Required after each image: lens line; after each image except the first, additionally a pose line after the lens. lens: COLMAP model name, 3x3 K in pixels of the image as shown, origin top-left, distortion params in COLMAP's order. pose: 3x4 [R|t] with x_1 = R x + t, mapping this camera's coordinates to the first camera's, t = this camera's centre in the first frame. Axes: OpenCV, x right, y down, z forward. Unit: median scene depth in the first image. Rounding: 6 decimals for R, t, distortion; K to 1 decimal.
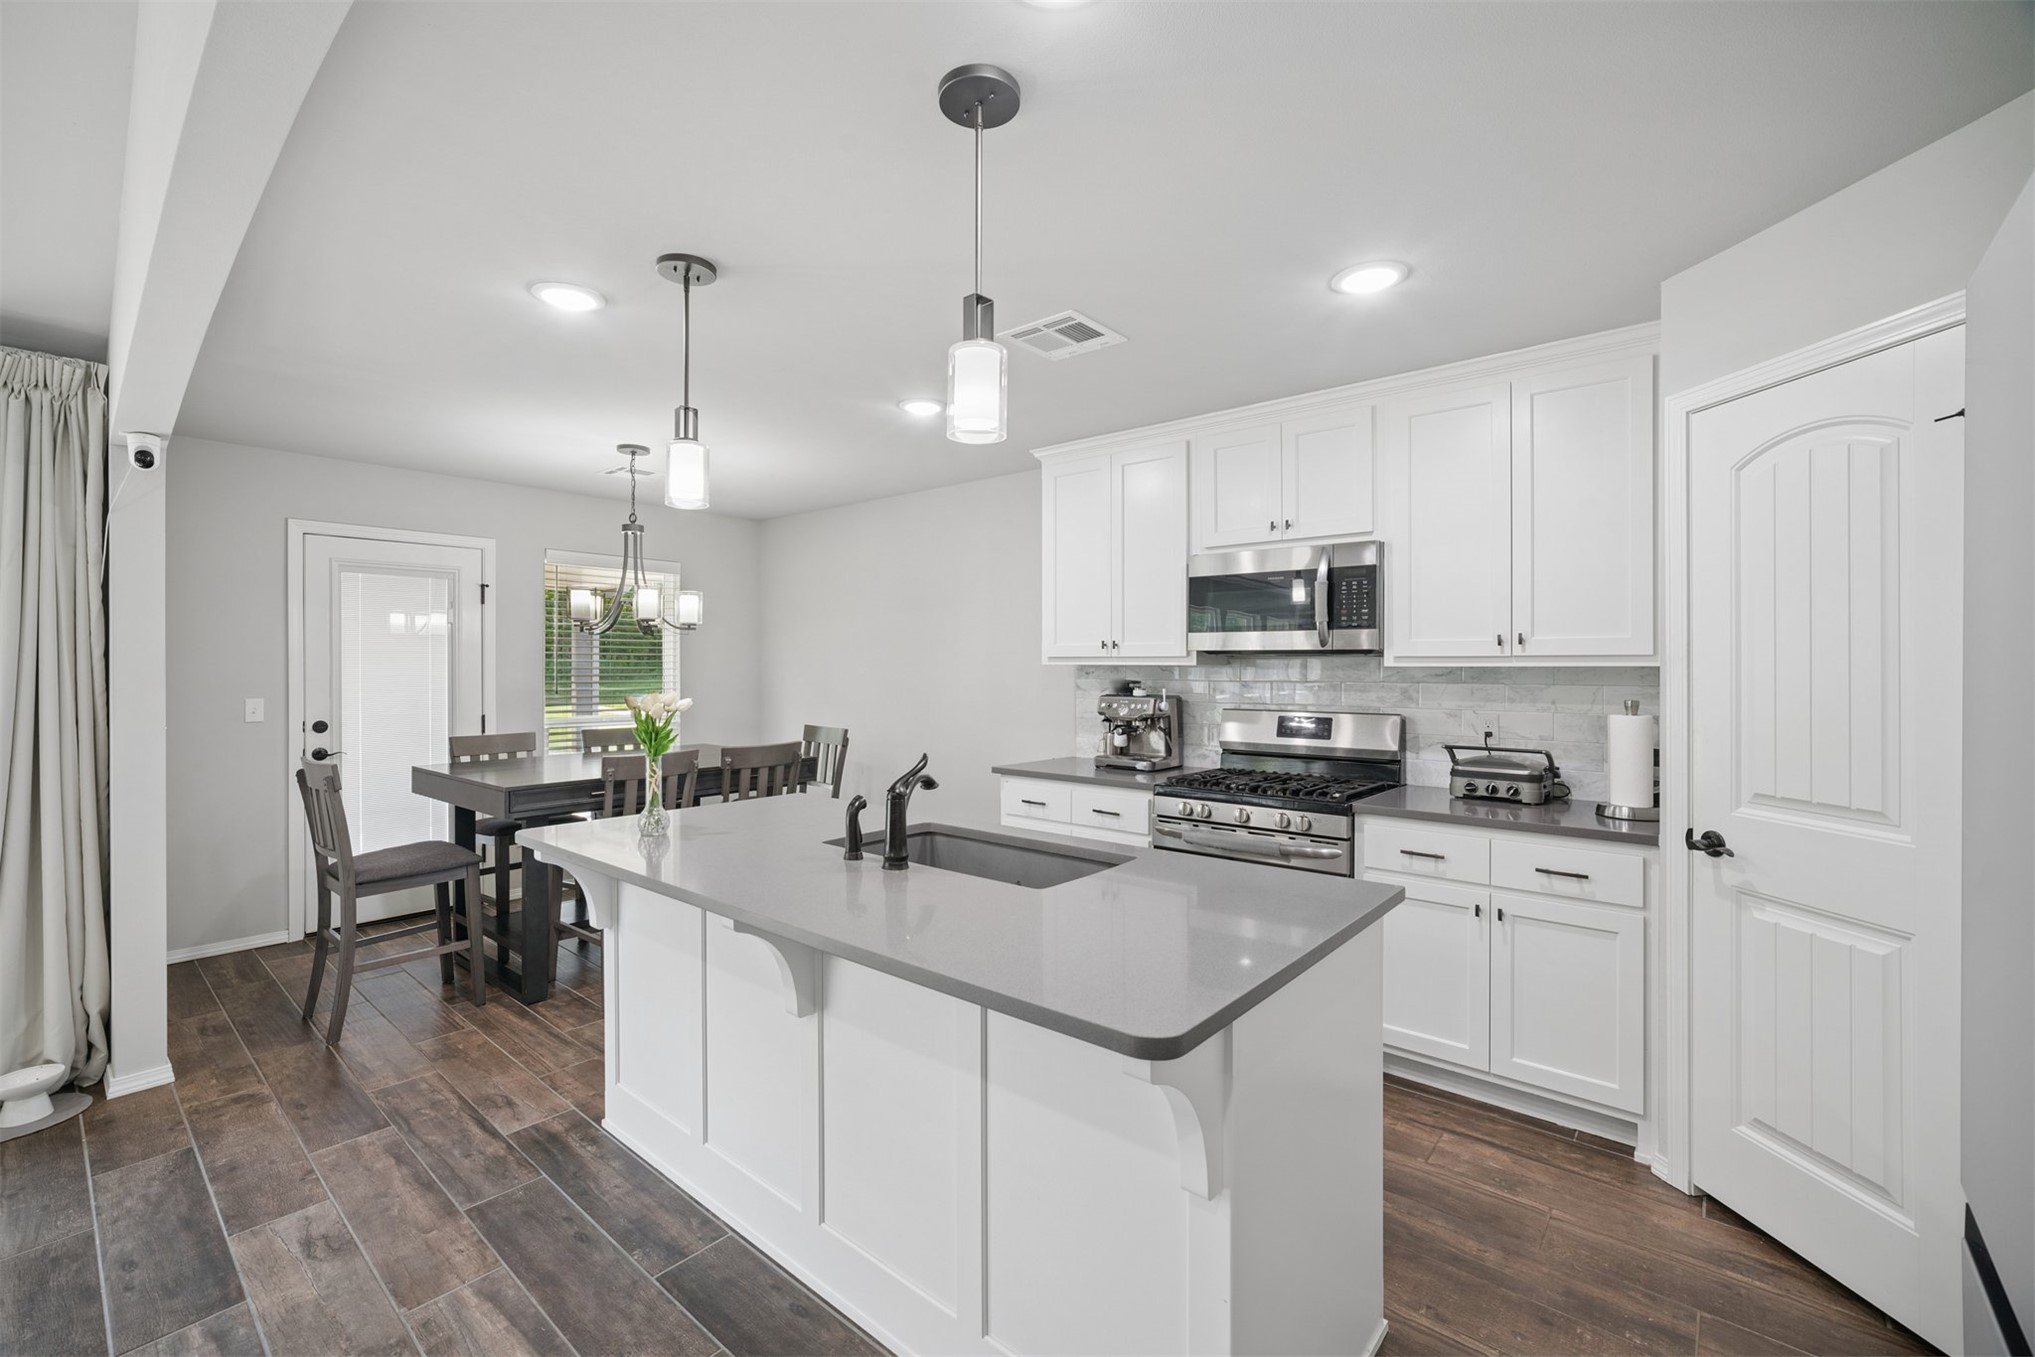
lens RADIAL K [[857.1, 0, 1003.8], [0, 857.1, 669.4], [0, 0, 1]] dist [-0.023362, 0.011615]
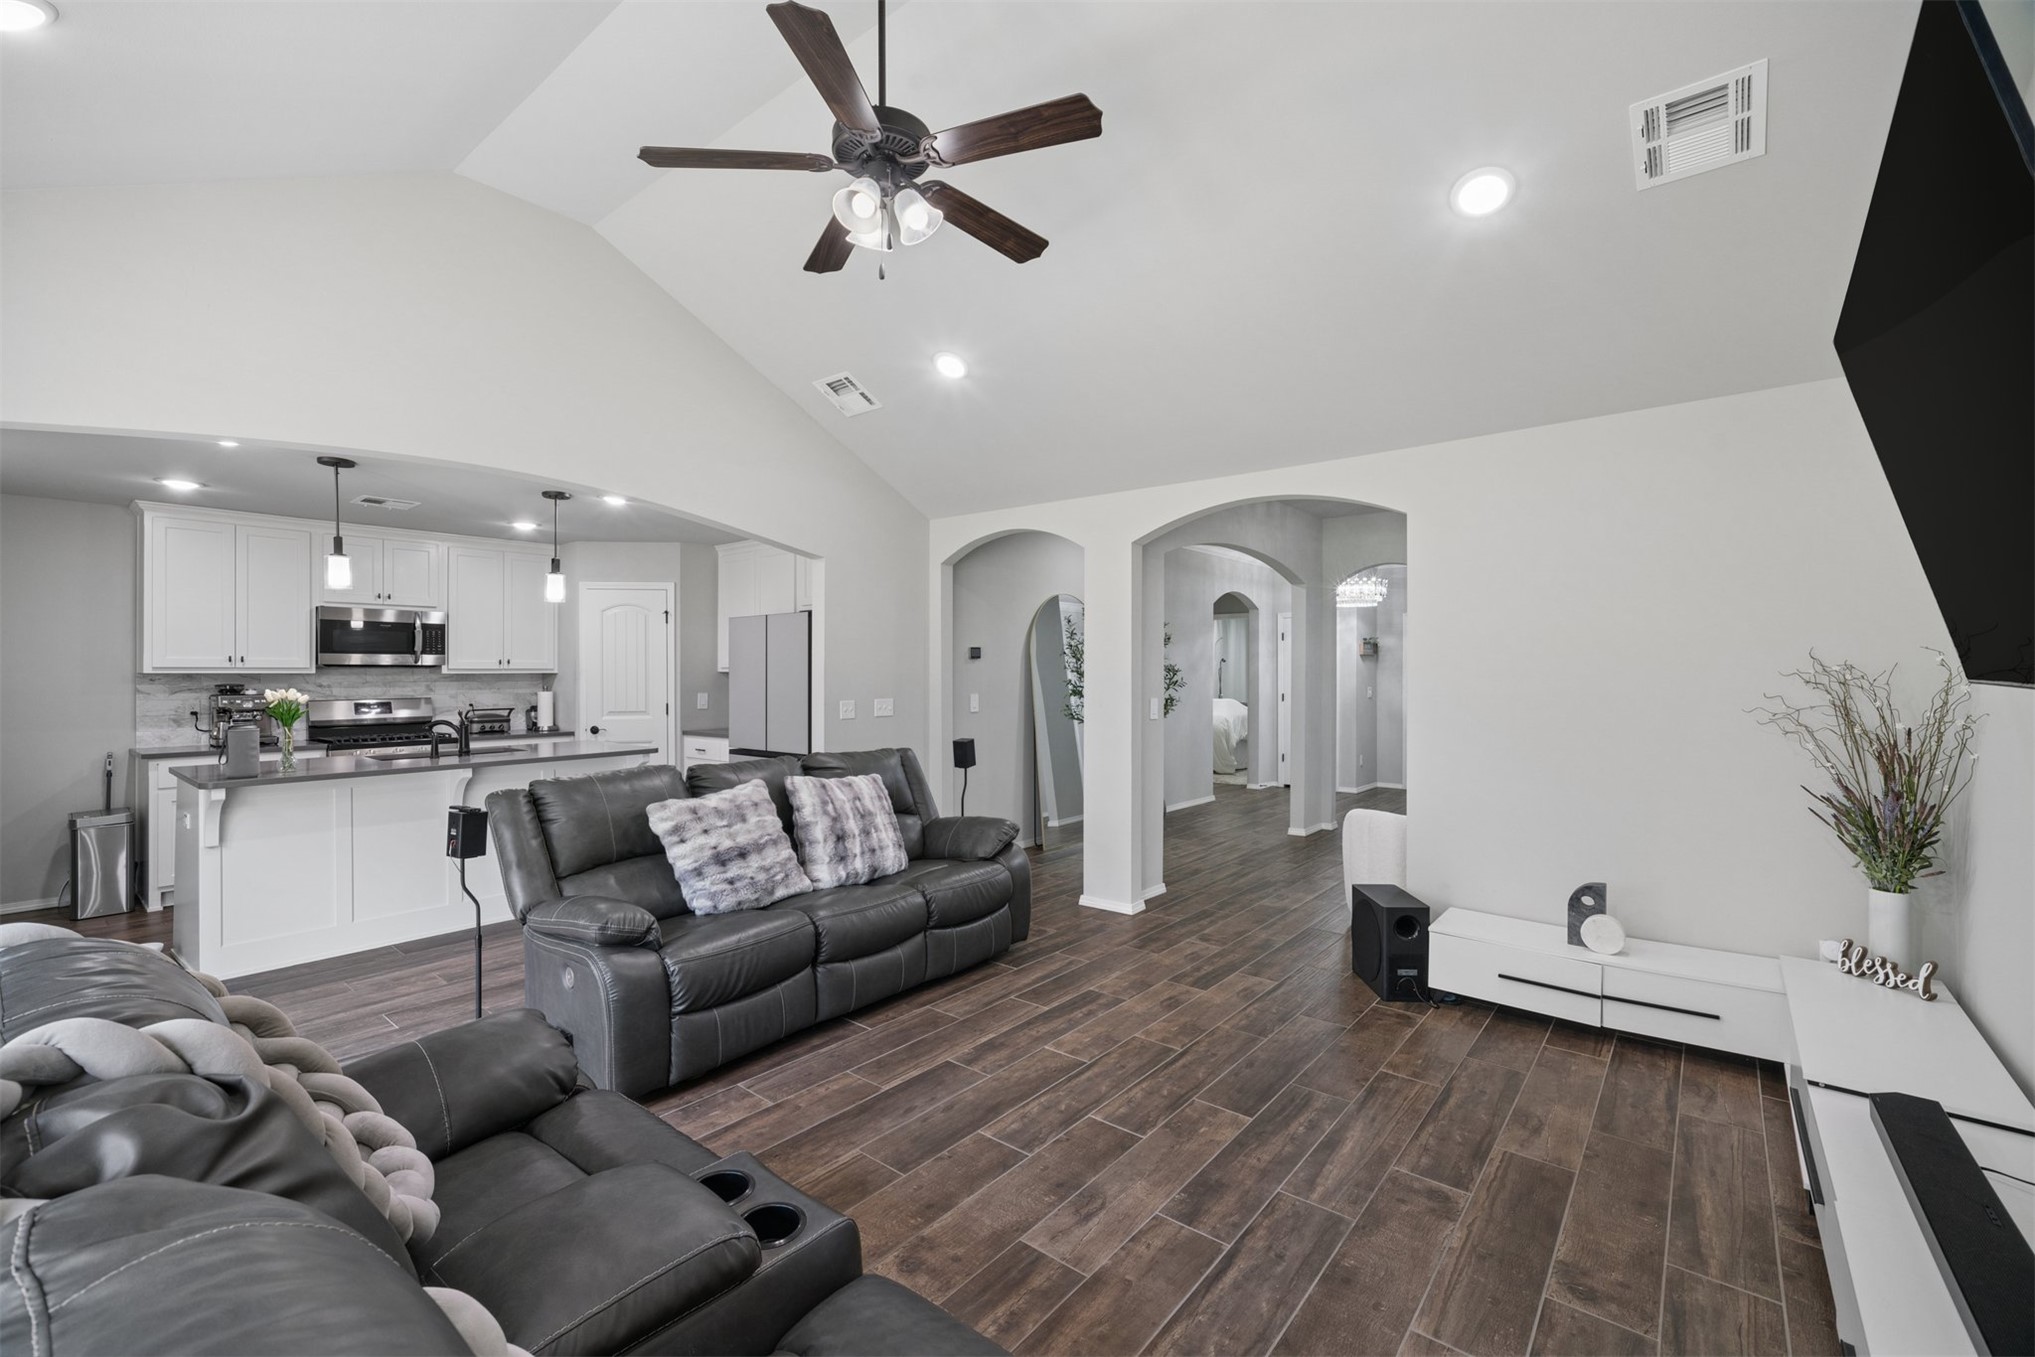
lens RADIAL K [[857.1, 0, 1003.8], [0, 857.1, 669.4], [0, 0, 1]] dist [-0.023362, 0.011615]
pose [[-0.015166, 0.001218, 0.999884, -1.509121], [0.004773, 0.999988, -0.001146, -0.004360], [-0.999874, 0.004755, -0.015171, -0.295259]]
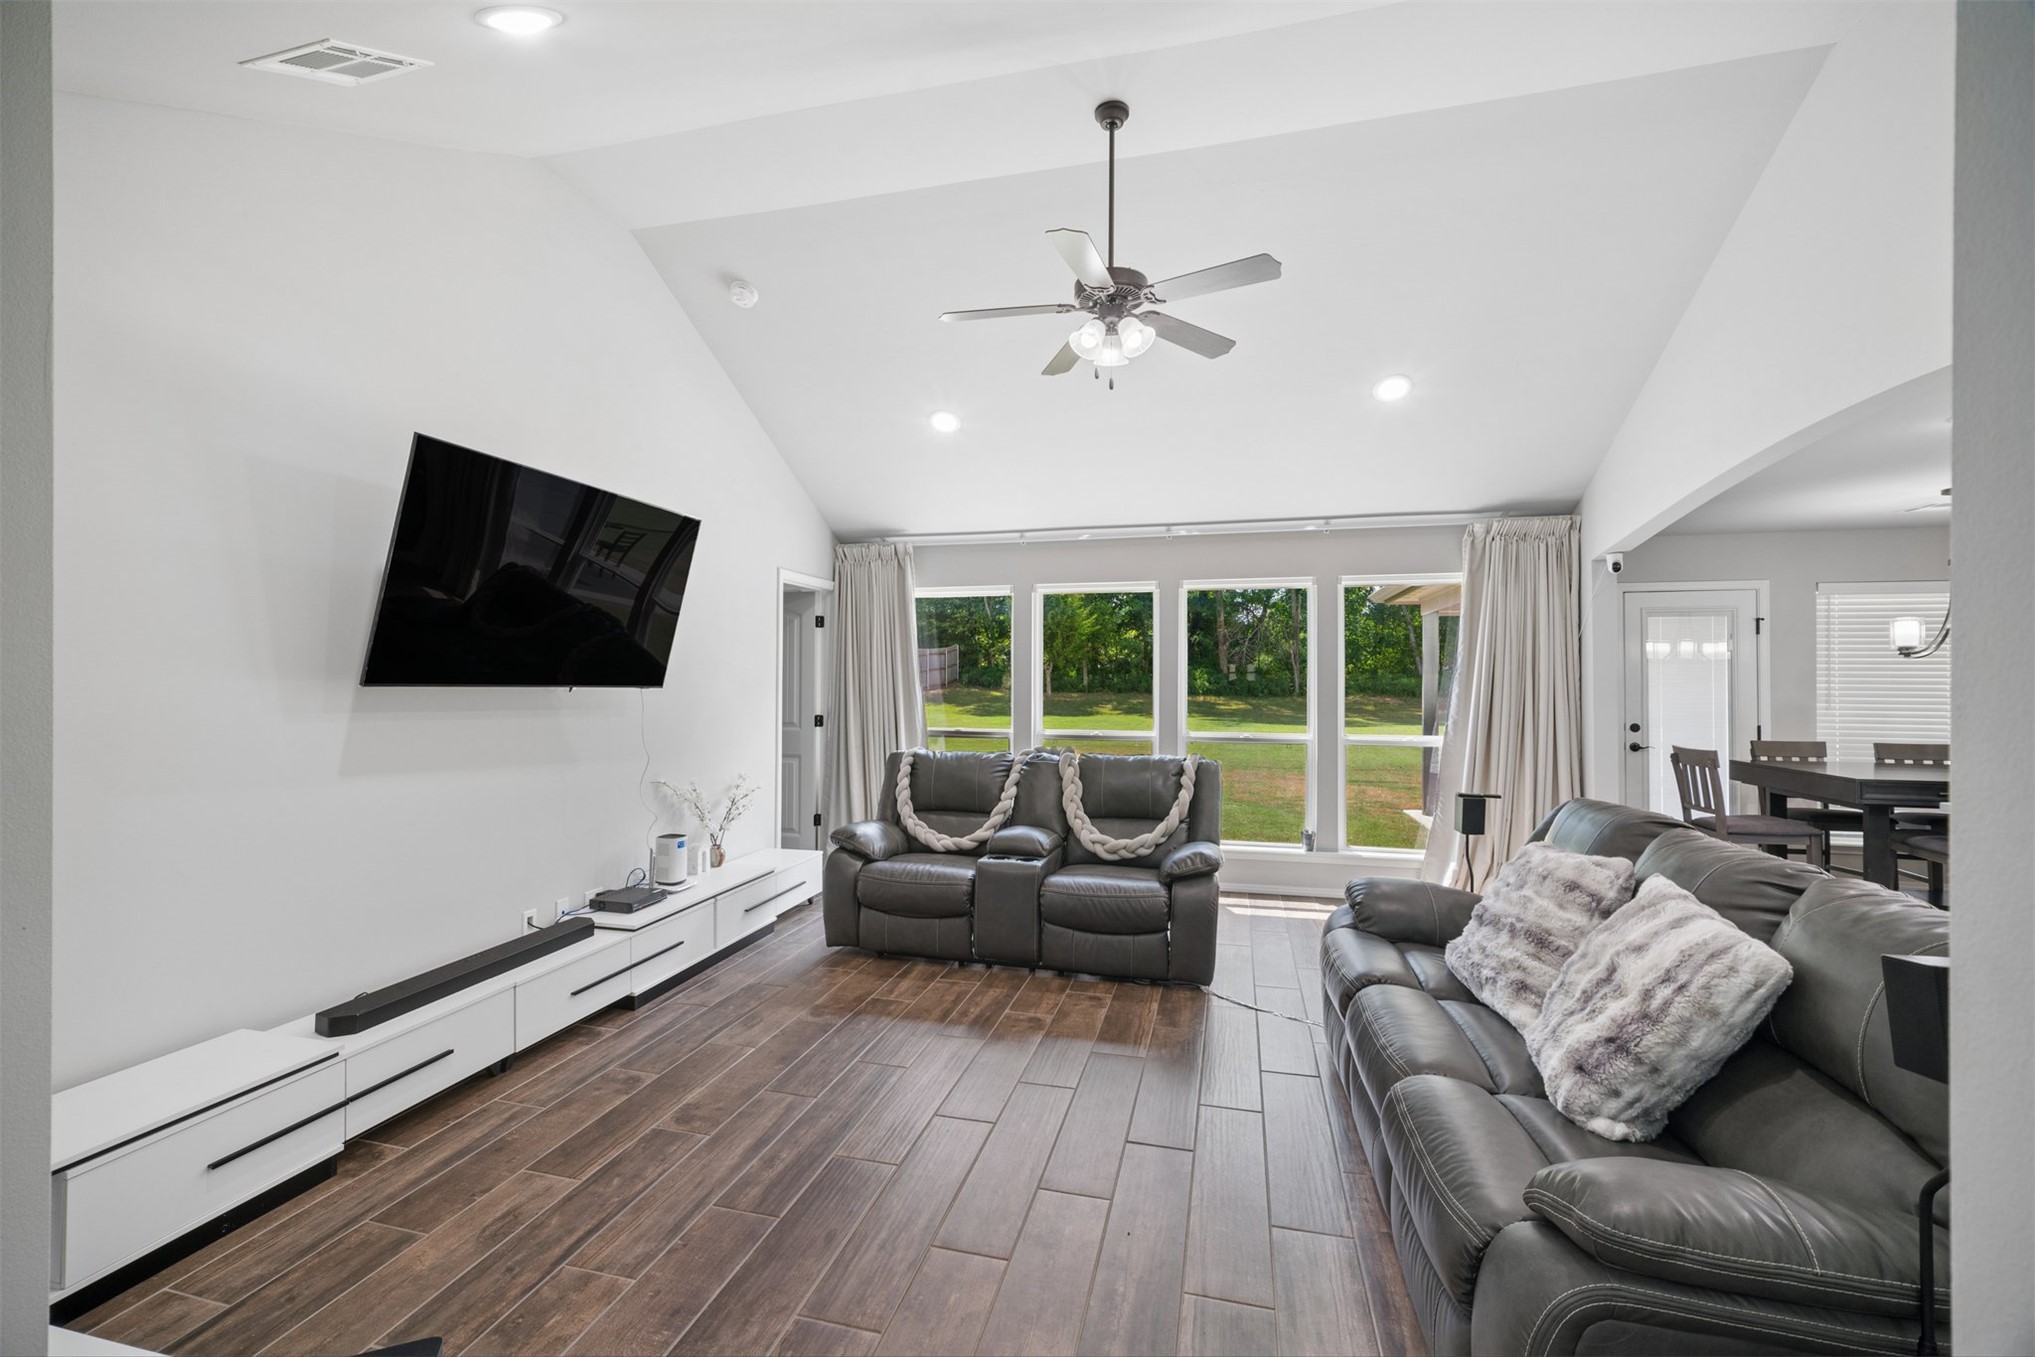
lens RADIAL K [[857.1, 0, 1003.8], [0, 857.1, 669.4], [0, 0, 1]] dist [-0.023362, 0.011615]
pose [[0.433827, -0.011971, -0.900917, 0.018850], [-0.005524, 0.999858, -0.015946, -0.000136], [0.900979, 0.011895, 0.433699, -0.729491]]
